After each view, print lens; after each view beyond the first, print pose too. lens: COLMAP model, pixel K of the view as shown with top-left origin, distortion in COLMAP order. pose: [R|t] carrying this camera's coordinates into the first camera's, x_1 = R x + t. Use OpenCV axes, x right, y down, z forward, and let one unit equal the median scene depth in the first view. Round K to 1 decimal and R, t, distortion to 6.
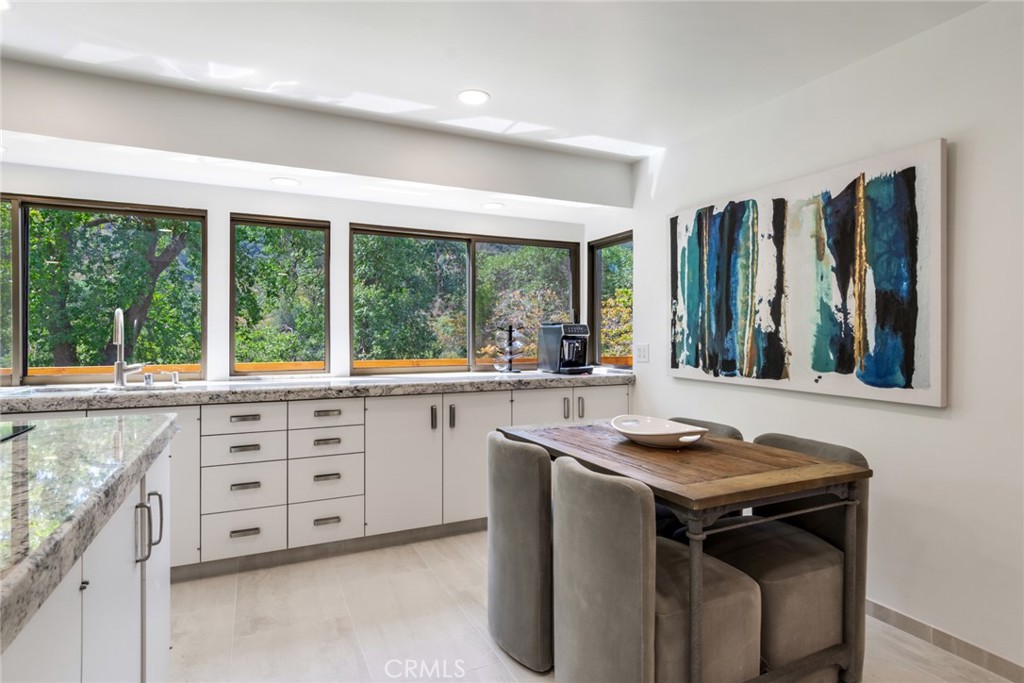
lens RADIAL K [[541.8, 0, 512.4], [0, 541.8, 336.7], [0, 0, 1]] dist [-0.000188, -0.000188]
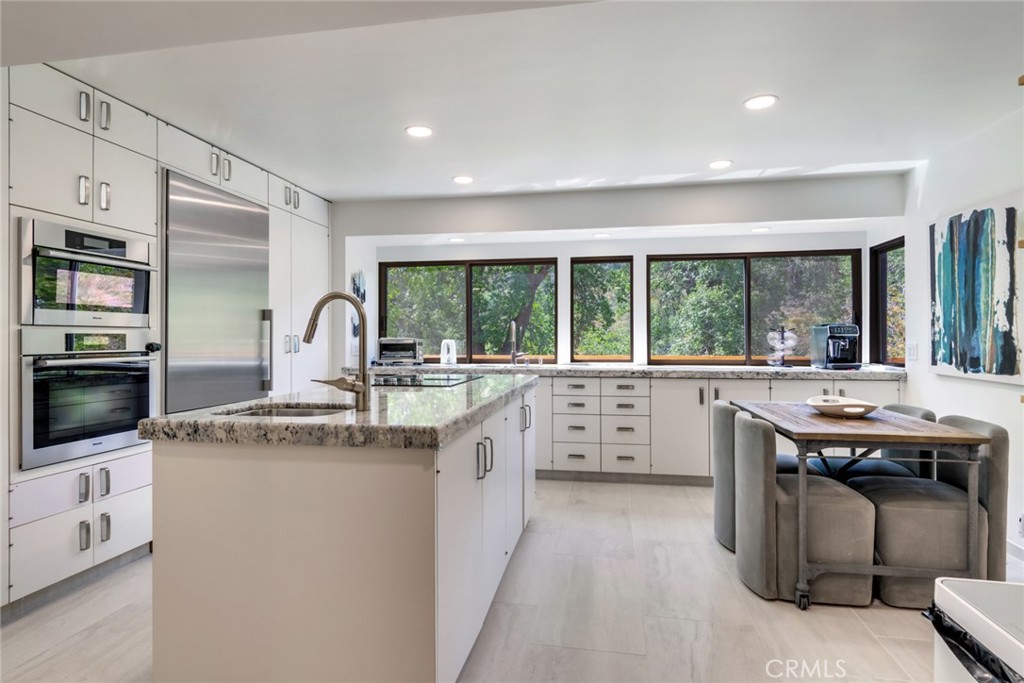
lens RADIAL K [[541.8, 0, 512.4], [0, 541.8, 336.7], [0, 0, 1]] dist [-0.000188, -0.000188]
pose [[0.811186, -0.002320, -0.584784, 0.274252], [0.001064, 0.999996, -0.002491, 0.003480], [0.584788, 0.001399, 0.811185, -0.392136]]
